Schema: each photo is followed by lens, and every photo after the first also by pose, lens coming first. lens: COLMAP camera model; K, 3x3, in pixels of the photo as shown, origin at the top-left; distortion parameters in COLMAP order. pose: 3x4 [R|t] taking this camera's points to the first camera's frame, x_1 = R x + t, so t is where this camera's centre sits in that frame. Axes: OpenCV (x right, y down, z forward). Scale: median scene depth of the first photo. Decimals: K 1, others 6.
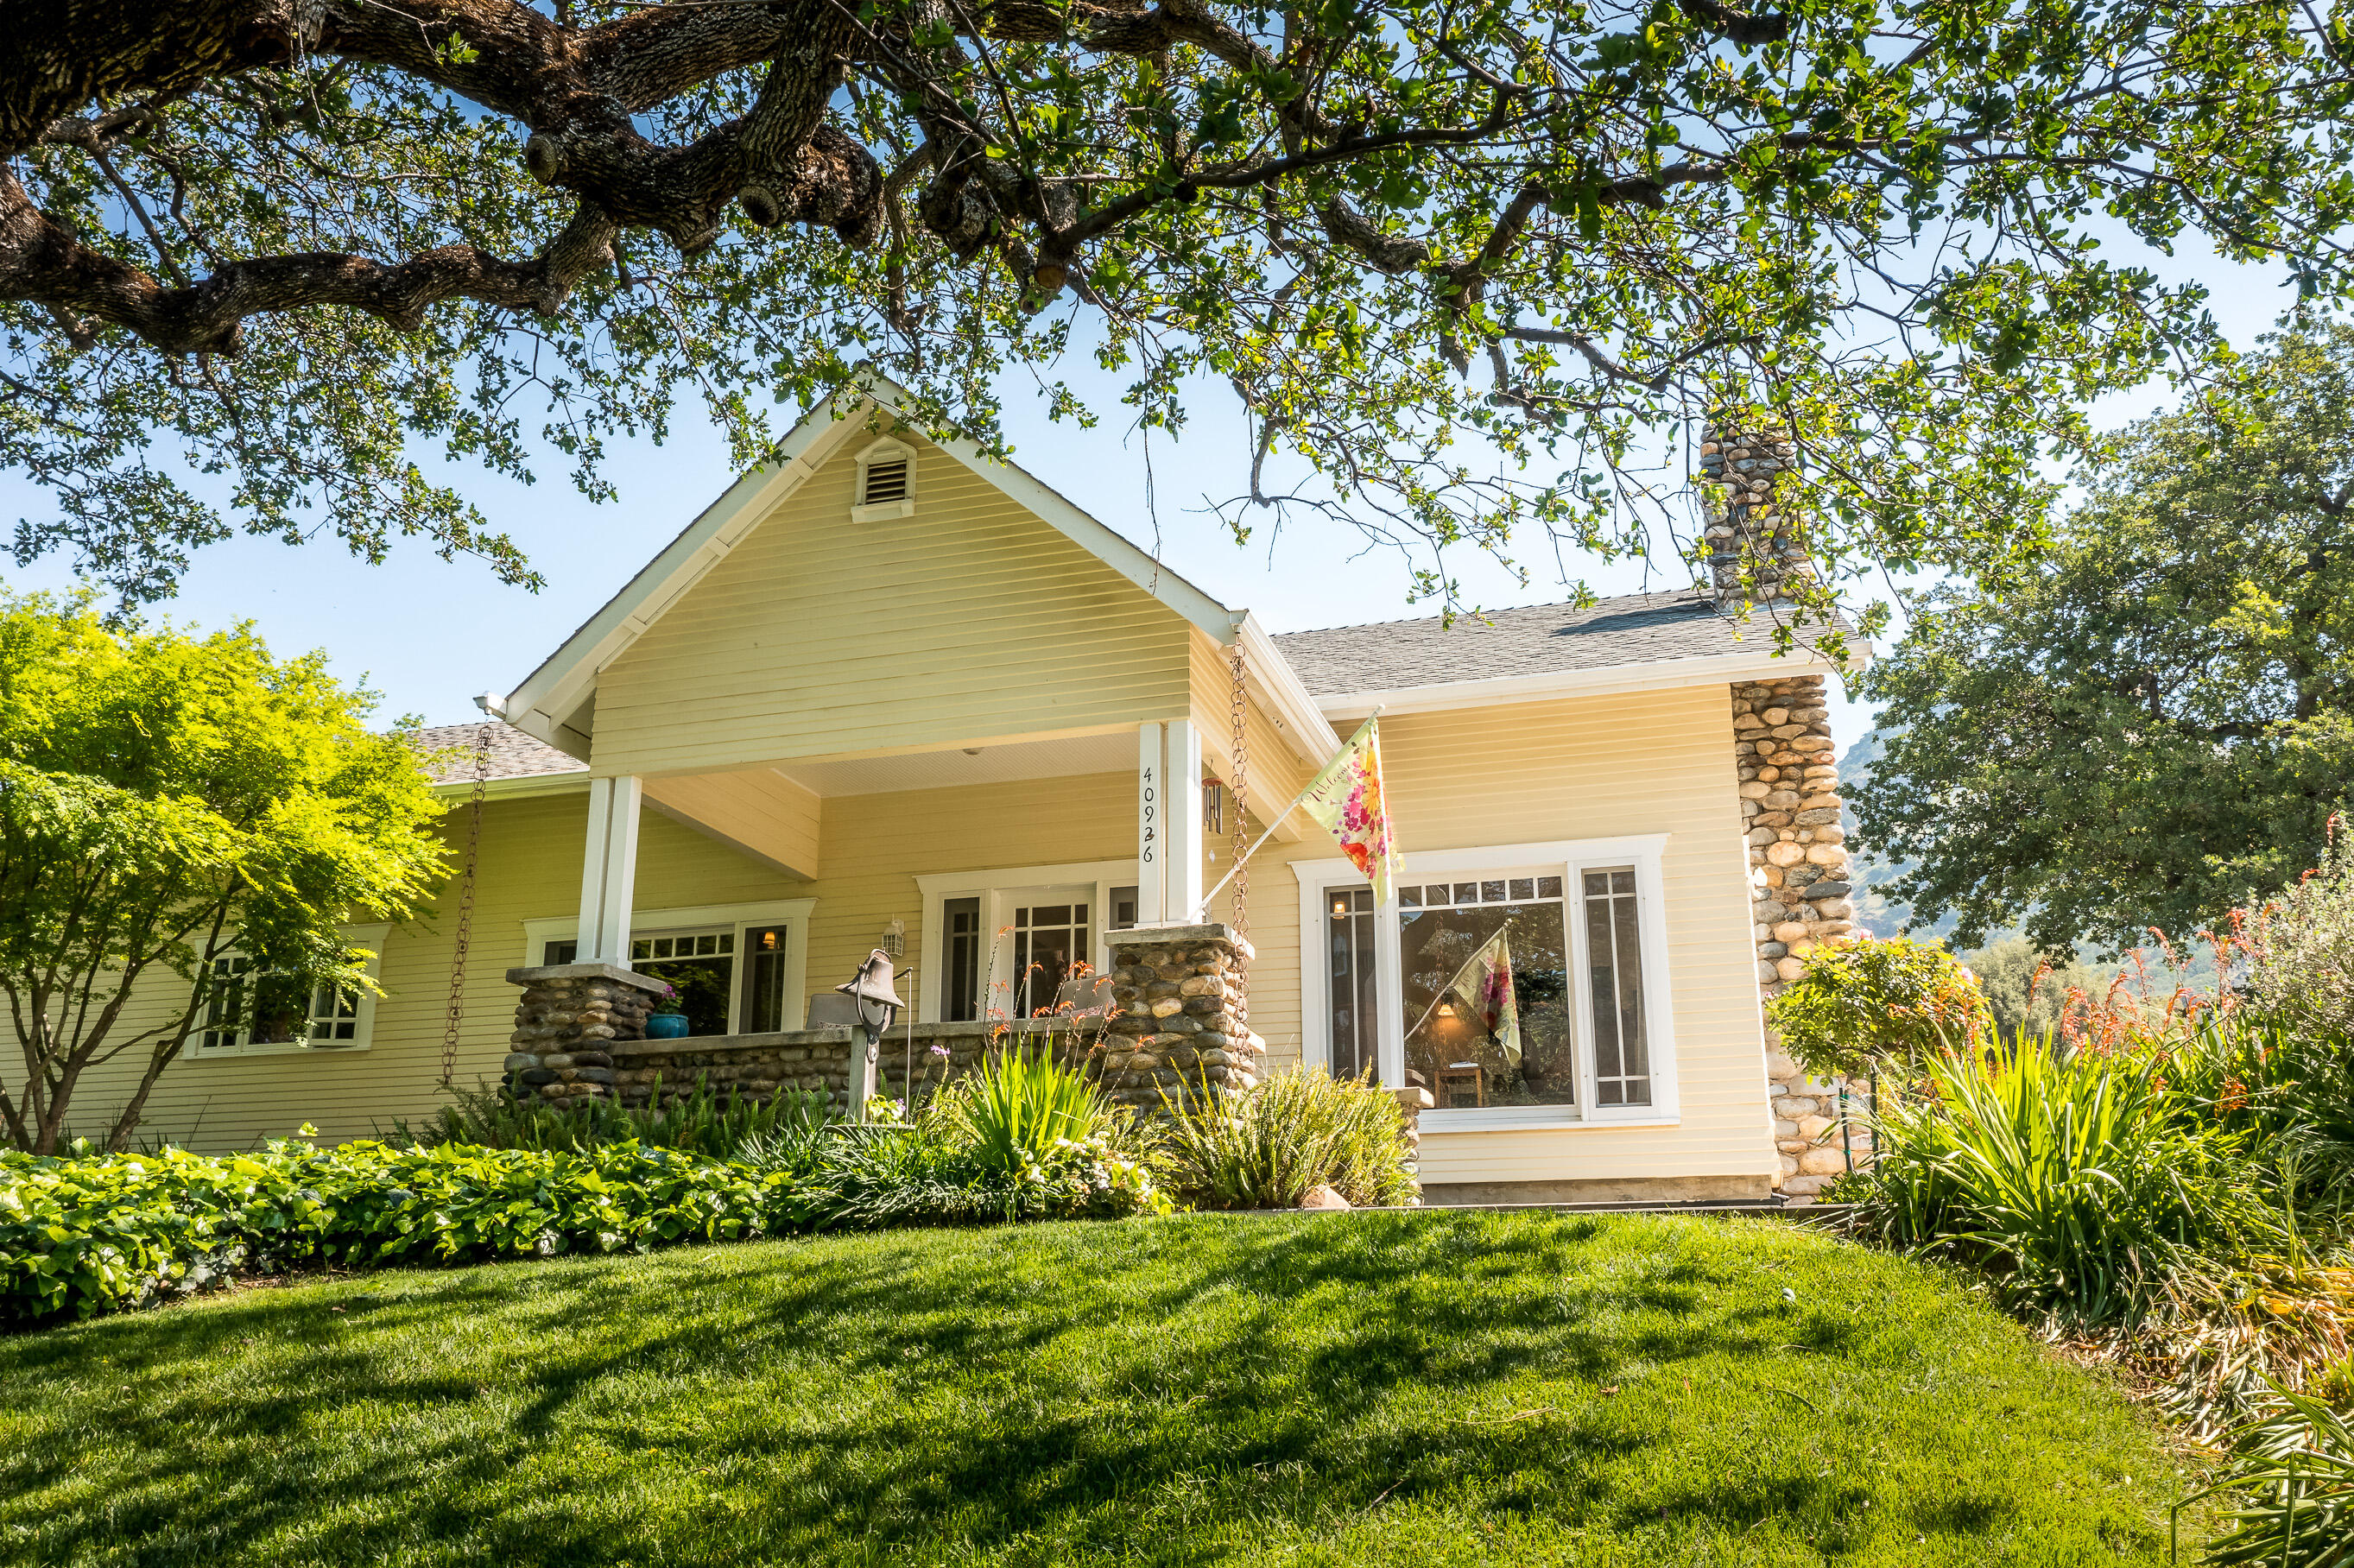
lens RADIAL K [[1878.2, 0, 1177.0], [0, 1878.2, 784.0], [0, 0, 1]] dist [-0.007732, 0.007551]
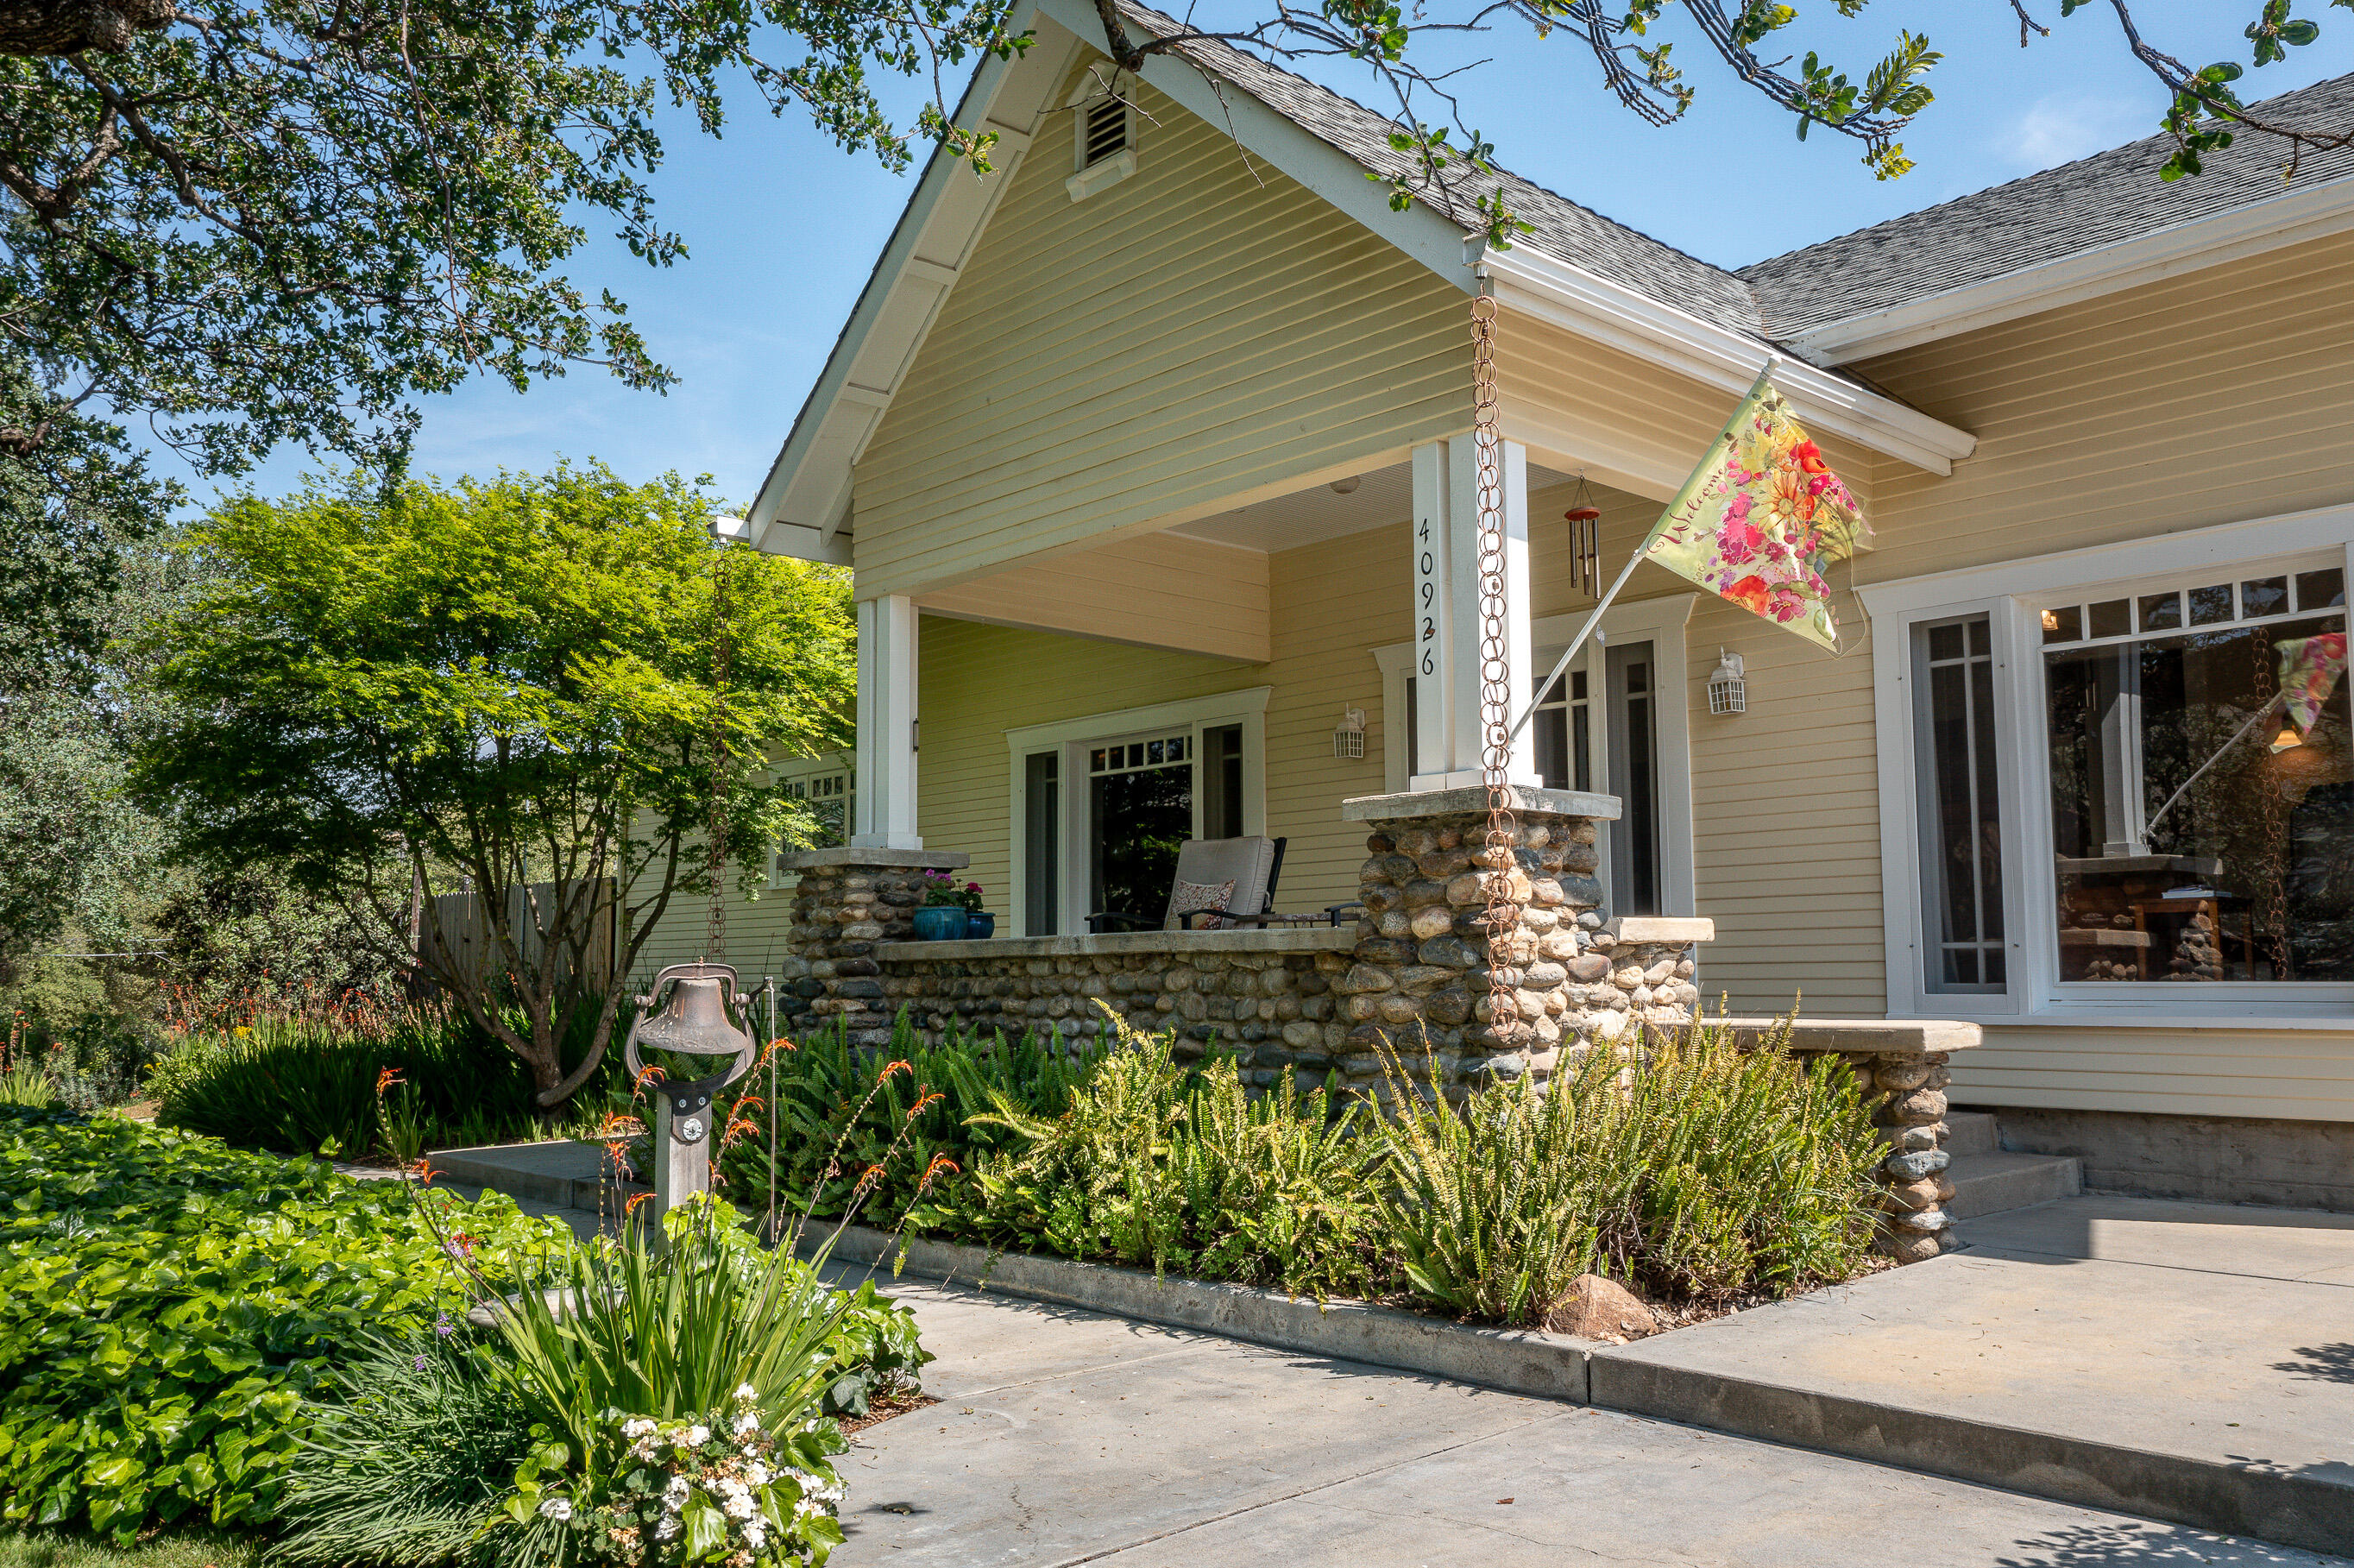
lens RADIAL K [[1878.4, 0, 1177.0], [0, 1878.4, 784.0], [0, 0, 1]] dist [-0.007732, 0.007551]
pose [[0.854548, -0.056257, -0.516316, 0.246266], [0.154760, 0.976538, 0.149740, -0.030906], [0.495779, -0.207865, 0.843206, 0.452767]]
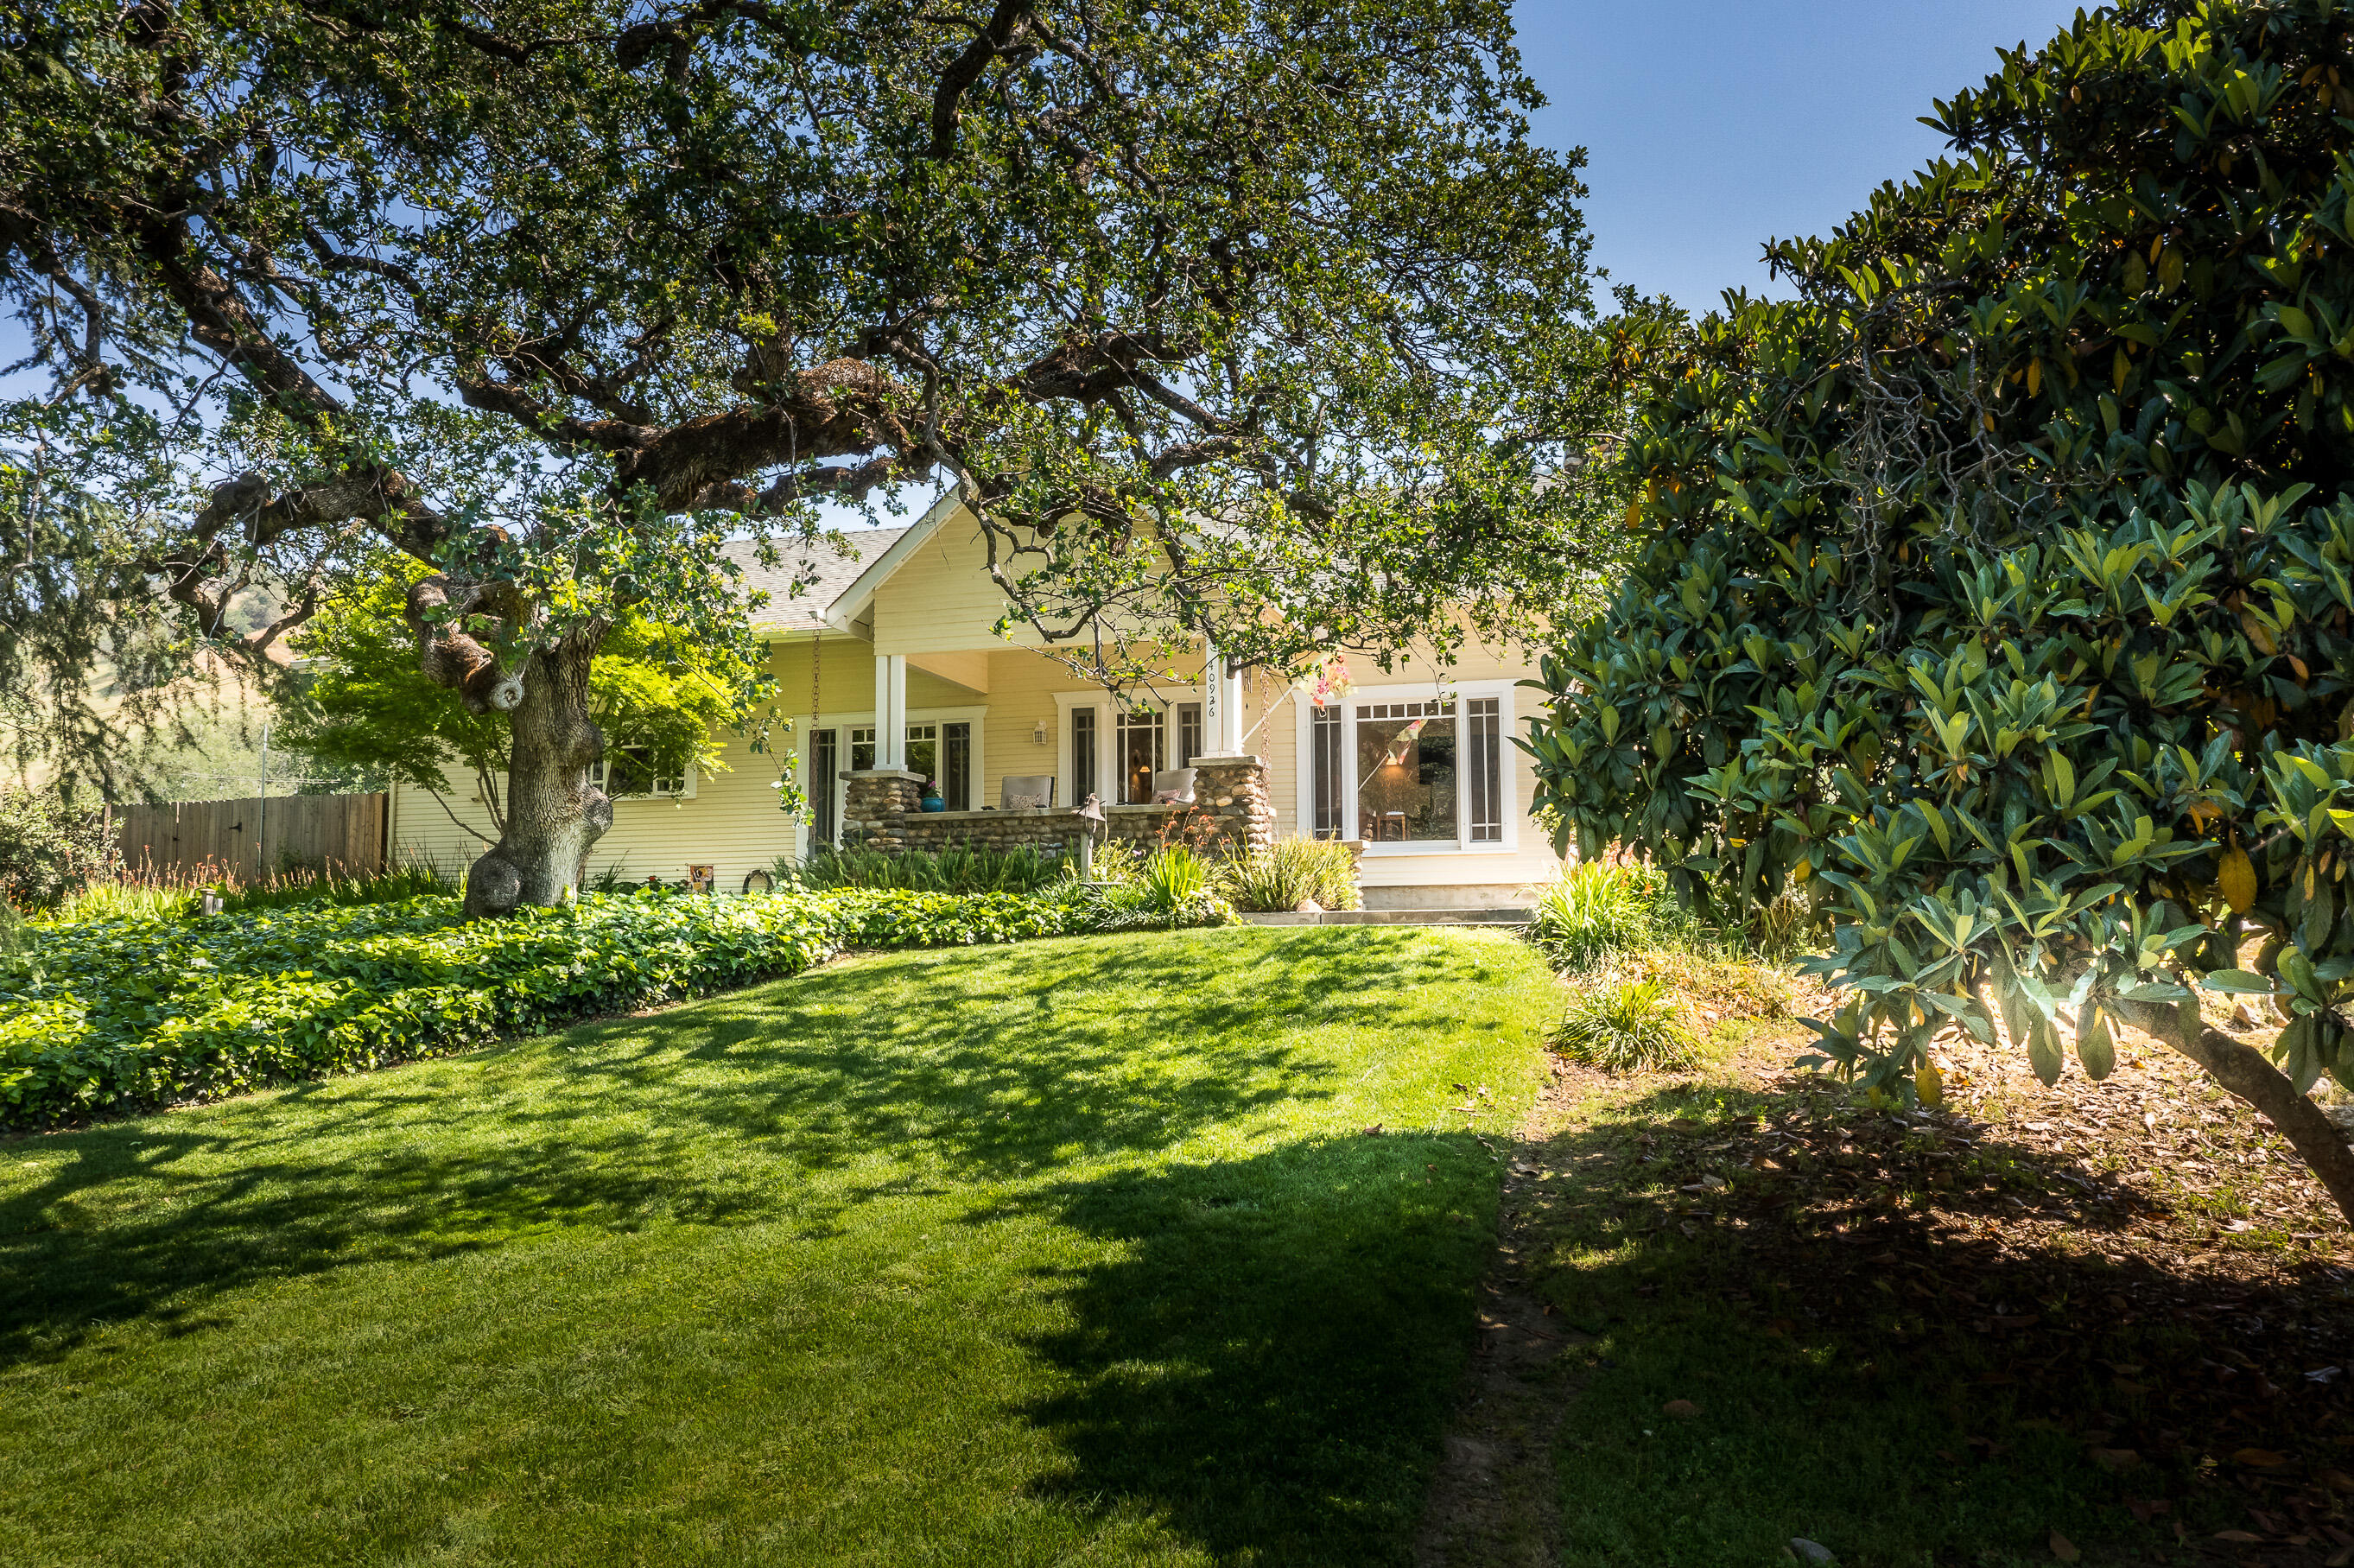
lens RADIAL K [[1899.4, 0, 1177.0], [0, 1899.4, 784.0], [0, 0, 1]] dist [0.037576, 0.002065]
pose [[0.999962, -0.004402, 0.007501, -0.065725], [0.002908, 0.982049, 0.188605, -0.248689], [-0.008197, -0.188576, 0.982024, -0.821598]]
